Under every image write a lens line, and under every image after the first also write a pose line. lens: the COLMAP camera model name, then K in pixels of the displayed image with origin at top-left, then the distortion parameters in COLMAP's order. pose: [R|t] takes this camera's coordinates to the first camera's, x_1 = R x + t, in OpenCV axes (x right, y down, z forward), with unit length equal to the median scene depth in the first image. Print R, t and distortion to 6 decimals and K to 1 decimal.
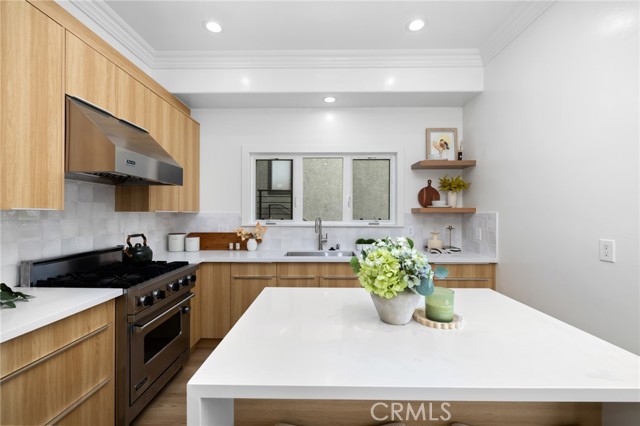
lens RADIAL K [[267.1, 0, 321.3], [0, 267.1, 213.3], [0, 0, 1]] dist [0.000982, -0.000493]
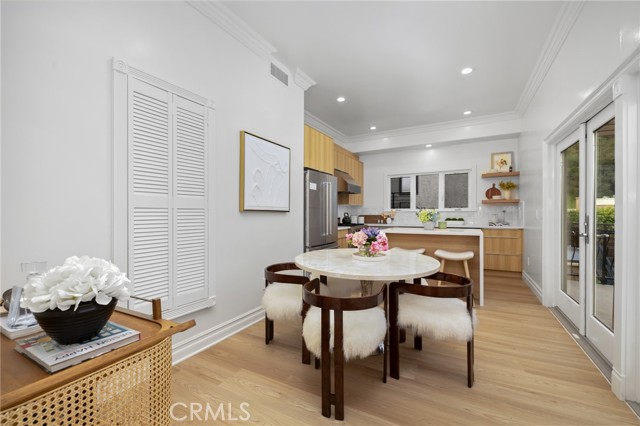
lens RADIAL K [[267.1, 0, 321.3], [0, 267.1, 213.3], [0, 0, 1]] dist [0.000982, -0.000493]
pose [[0.881358, -0.006099, -0.472410, 0.248149], [0.006003, 0.999981, -0.001712, 0.061994], [0.472411, -0.001327, 0.881377, -1.037742]]
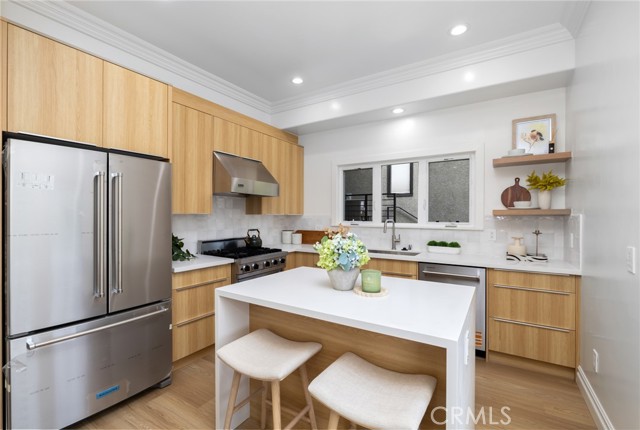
lens RADIAL K [[284.7, 0, 320.0], [0, 284.7, 215.0], [0, 0, 1]] dist [-0.002749, -0.000151]
pose [[0.851379, -0.001387, -0.524548, 0.353423], [0.000028, 0.999997, -0.002598, 0.000298], [0.524550, 0.002198, 0.851377, -0.143349]]
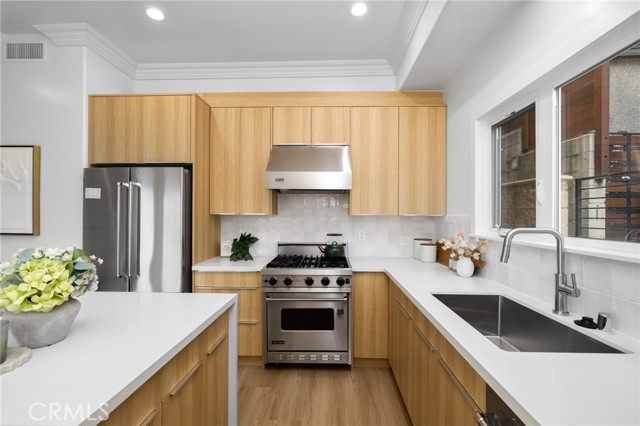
lens RADIAL K [[282.9, 0, 322.5], [0, 282.9, 214.0], [0, 0, 1]] dist [-0.004664, -0.000659]
pose [[-0.021501, -0.006849, -0.999745, 0.410985], [-0.001068, 0.999976, -0.006827, -0.001521], [0.999768, 0.000921, -0.021508, 0.681889]]
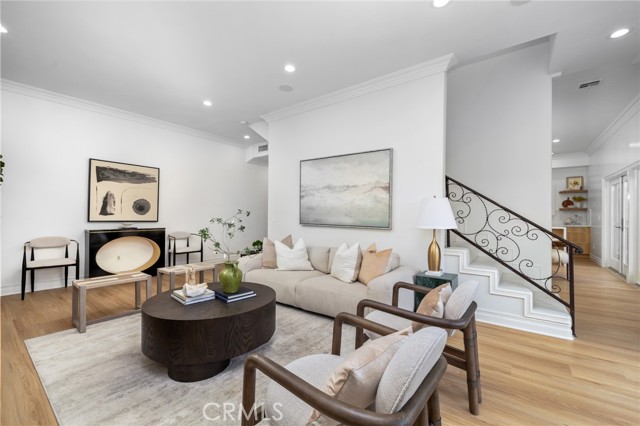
lens RADIAL K [[267.1, 0, 321.3], [0, 267.1, 213.3], [0, 0, 1]] dist [0.000982, -0.000493]
pose [[0.805379, -0.002224, -0.592757, 0.017785], [-0.000635, 0.999989, -0.004615, 0.043648], [0.592760, 0.004093, 0.805368, -2.528795]]
